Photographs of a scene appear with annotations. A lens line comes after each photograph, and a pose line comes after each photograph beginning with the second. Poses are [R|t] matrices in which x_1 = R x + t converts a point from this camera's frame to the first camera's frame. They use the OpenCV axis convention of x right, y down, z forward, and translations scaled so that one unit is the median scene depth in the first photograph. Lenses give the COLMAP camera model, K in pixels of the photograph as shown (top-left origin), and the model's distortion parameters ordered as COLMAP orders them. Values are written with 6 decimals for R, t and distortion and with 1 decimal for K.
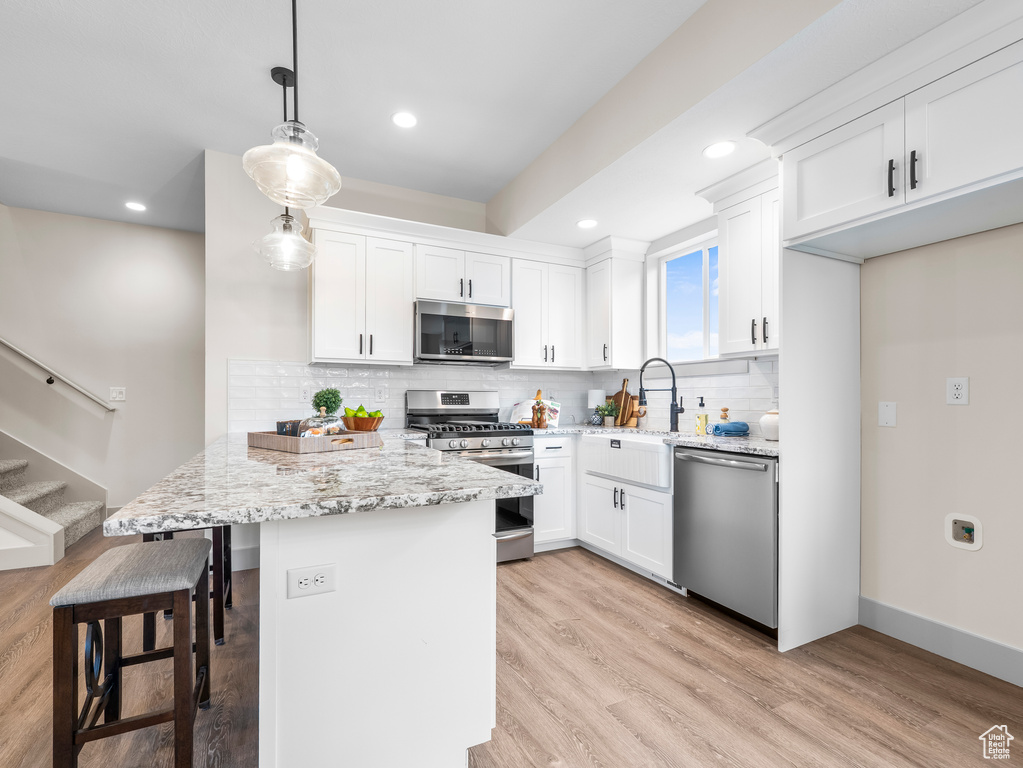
lens RADIAL K [[475.1, 0, 509.4], [0, 475.1, 400.0], [0, 0, 1]] dist [0.000574, 0.000205]
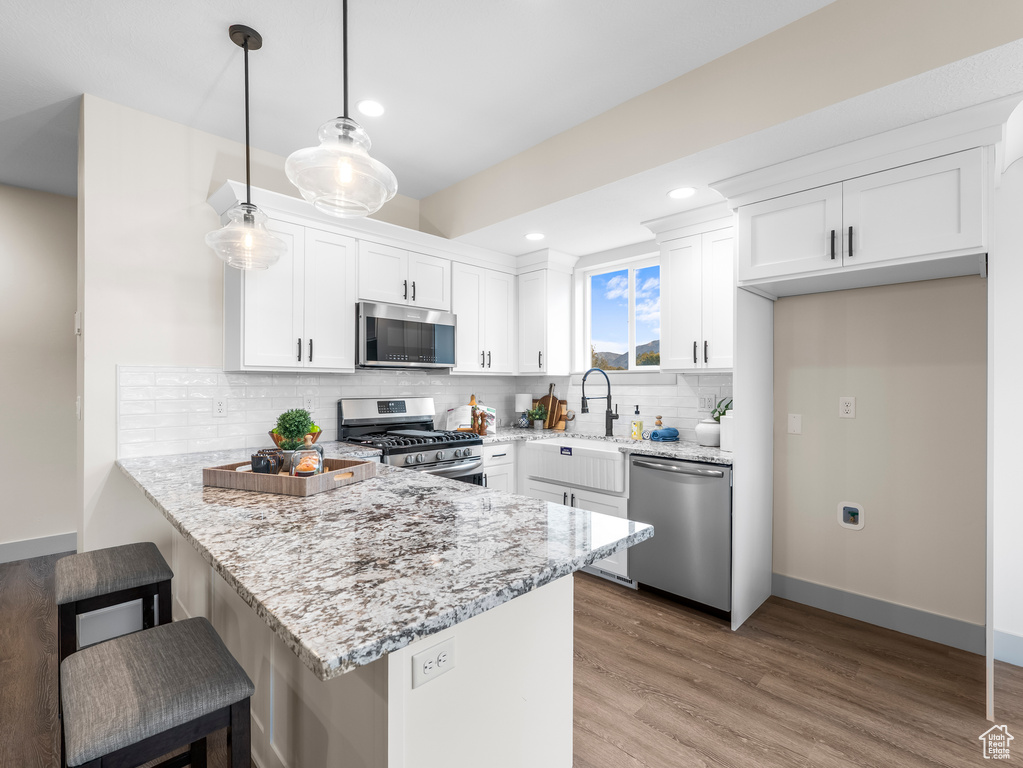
lens RADIAL K [[473.5, 0, 511.0], [0, 473.5, 385.9], [0, 0, 1]] dist [-0.002703, -0.000435]
pose [[0.947170, -0.000865, 0.320732, -0.301762], [-0.000024, 0.999996, 0.002766, -0.072468], [-0.320733, -0.002628, 0.947166, 0.066444]]
